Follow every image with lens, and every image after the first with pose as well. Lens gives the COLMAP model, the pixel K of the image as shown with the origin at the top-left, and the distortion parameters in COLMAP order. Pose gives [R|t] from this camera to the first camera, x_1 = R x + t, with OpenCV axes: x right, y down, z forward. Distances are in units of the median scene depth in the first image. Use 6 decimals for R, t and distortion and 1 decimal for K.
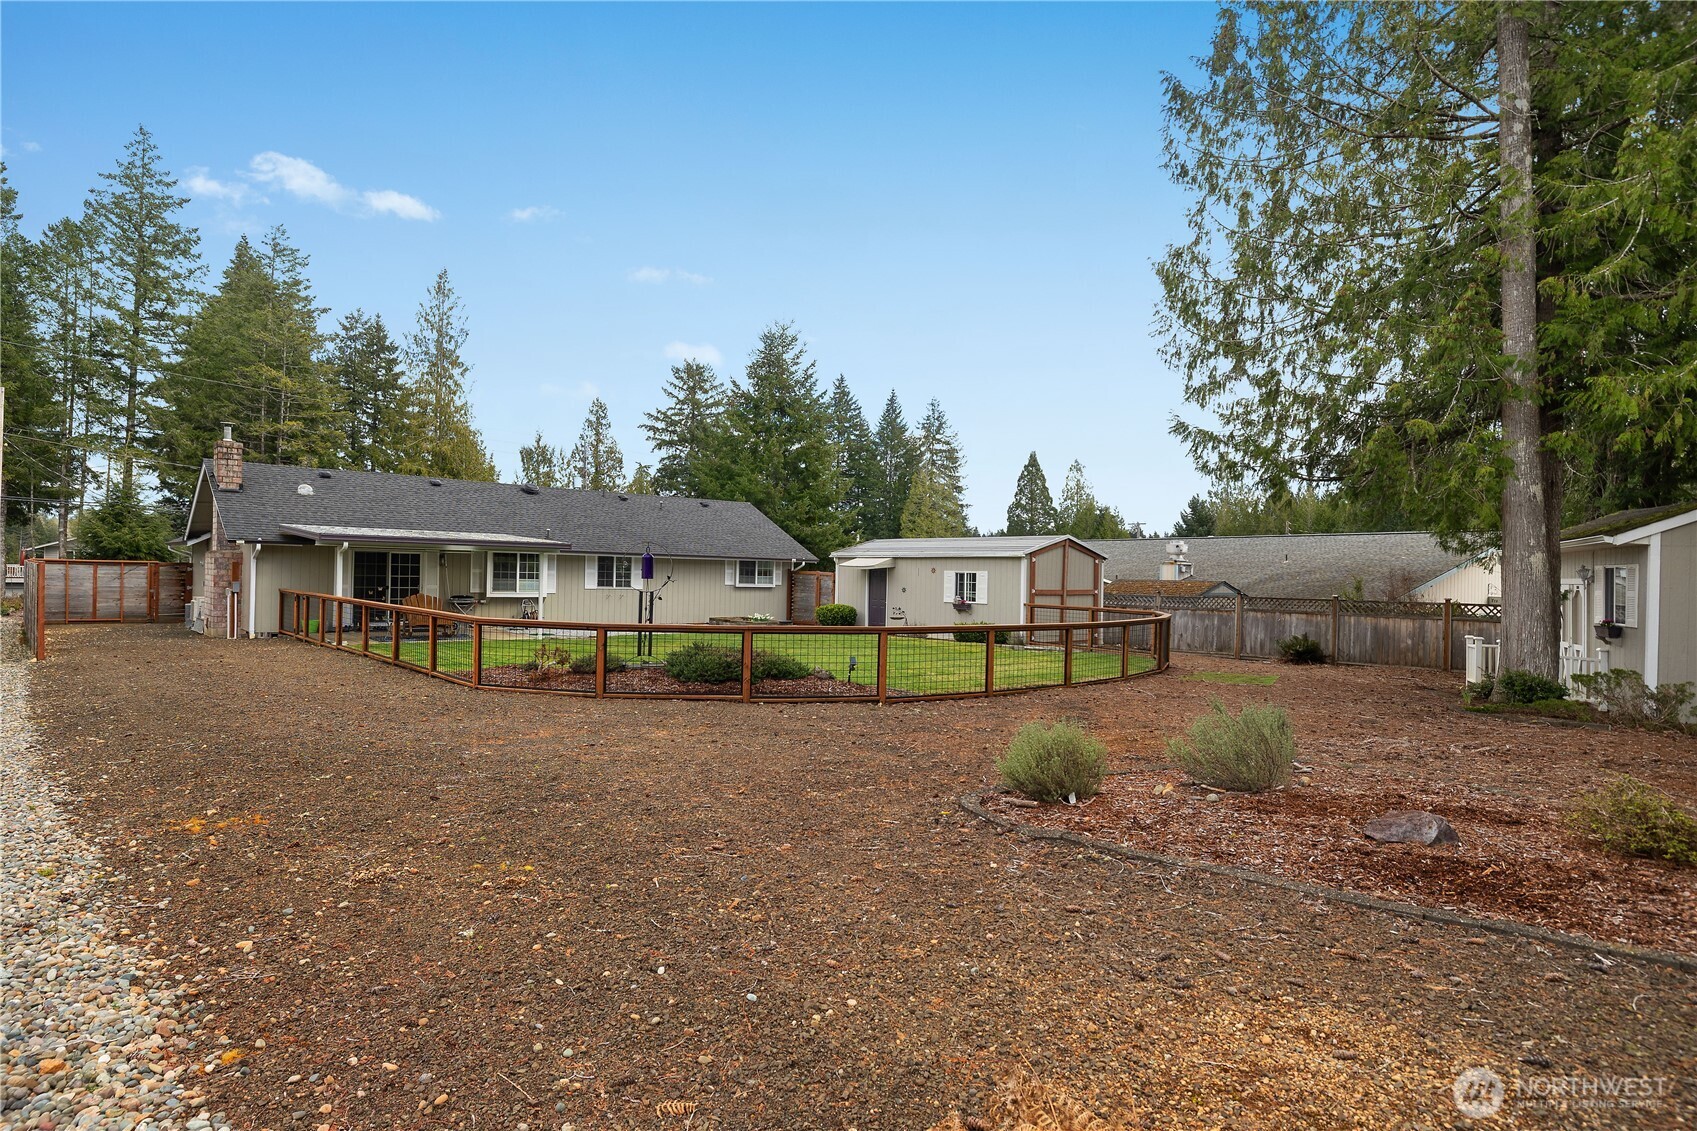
lens RADIAL K [[930.2, 0, 843.7], [0, 930.2, 589.8], [0, 0, 1]] dist [-0.001478, -0.002219]
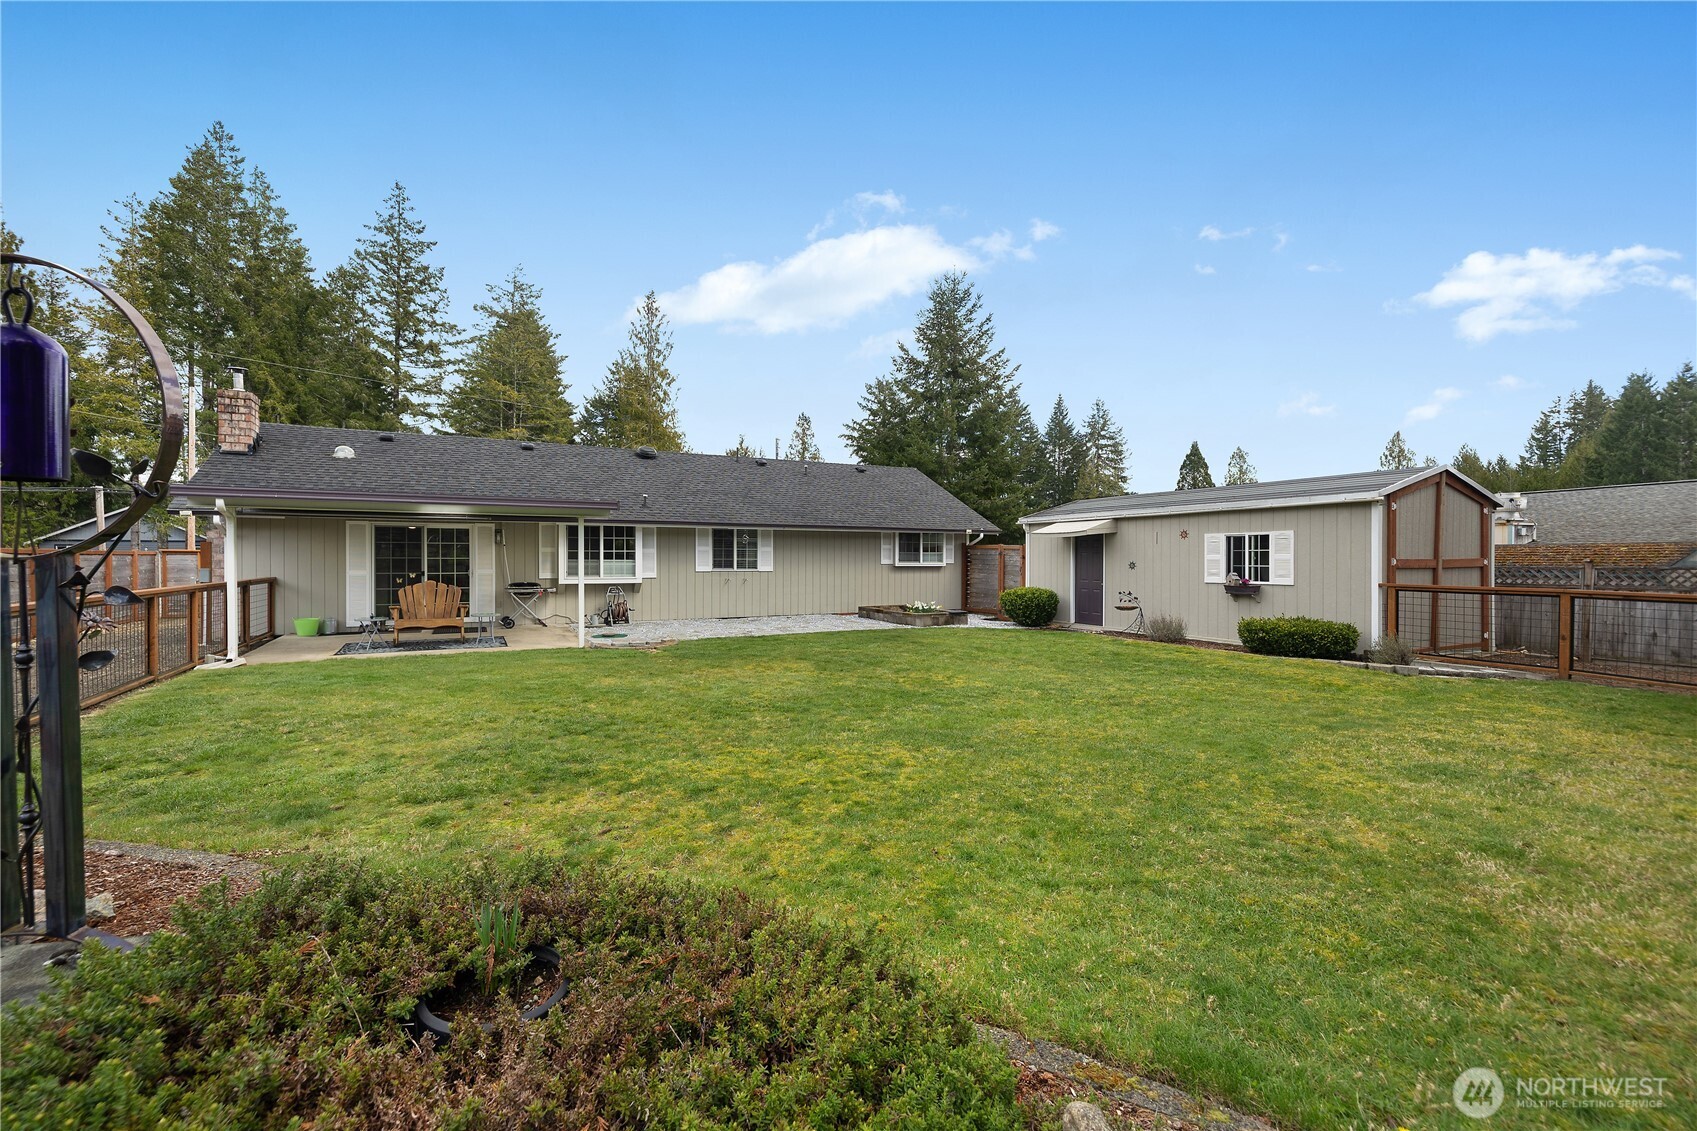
lens RADIAL K [[718.7, 0, 848.5], [0, 718.7, 565.5], [0, 0, 1]] dist [0.000043, 0.000192]
pose [[0.973983, -0.018568, -0.225860, -0.015066], [0.015924, 0.999782, -0.013523, 0.003151], [0.226062, 0.009574, 0.974066, 0.355045]]
